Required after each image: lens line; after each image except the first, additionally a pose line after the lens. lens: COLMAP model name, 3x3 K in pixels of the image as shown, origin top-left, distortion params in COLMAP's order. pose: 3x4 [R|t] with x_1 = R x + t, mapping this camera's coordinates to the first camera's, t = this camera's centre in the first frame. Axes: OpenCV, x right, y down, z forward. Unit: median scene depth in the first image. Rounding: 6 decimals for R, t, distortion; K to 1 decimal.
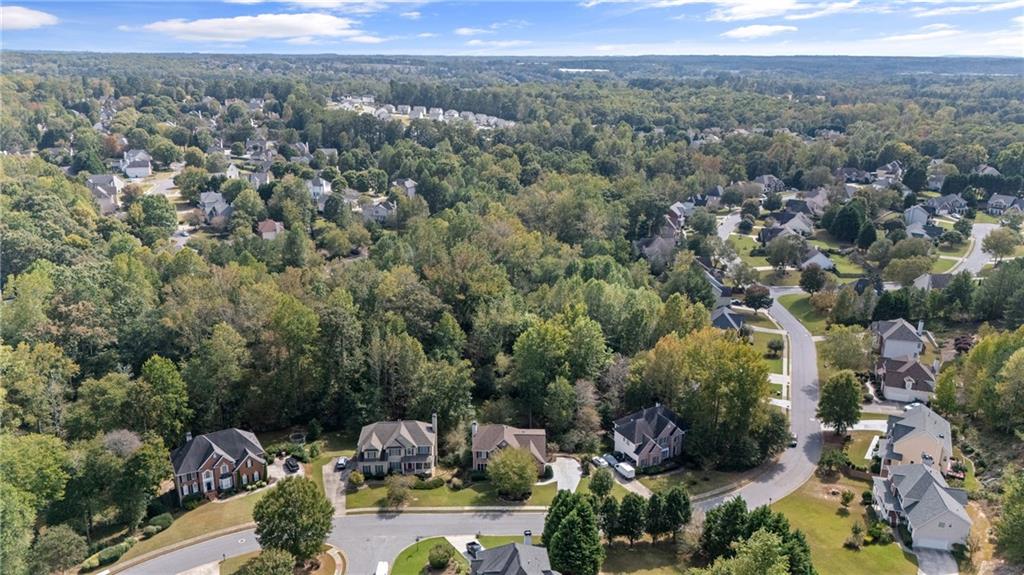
lens RADIAL K [[771.2, 0, 512.0], [0, 771.2, 287.5], [0, 0, 1]] dist [0.005851, 0.001472]
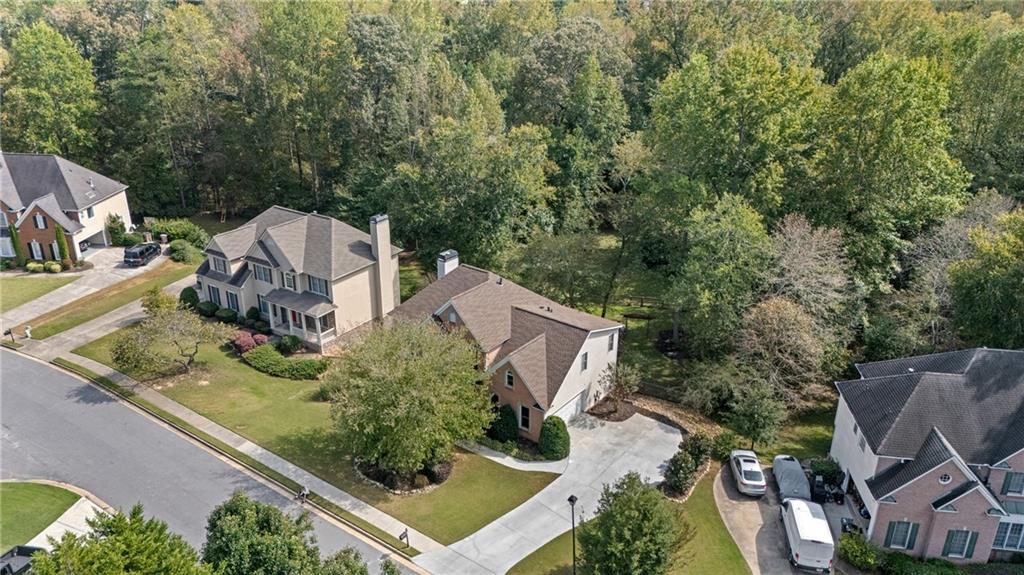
lens RADIAL K [[771.2, 0, 512.0], [0, 771.2, 287.5], [0, 0, 1]] dist [0.005851, 0.001472]
pose [[0.797203, 0.229285, -0.558476, 0.205509], [-0.180921, 0.973290, 0.141331, 0.142465], [0.575964, -0.011630, 0.817392, 0.764641]]
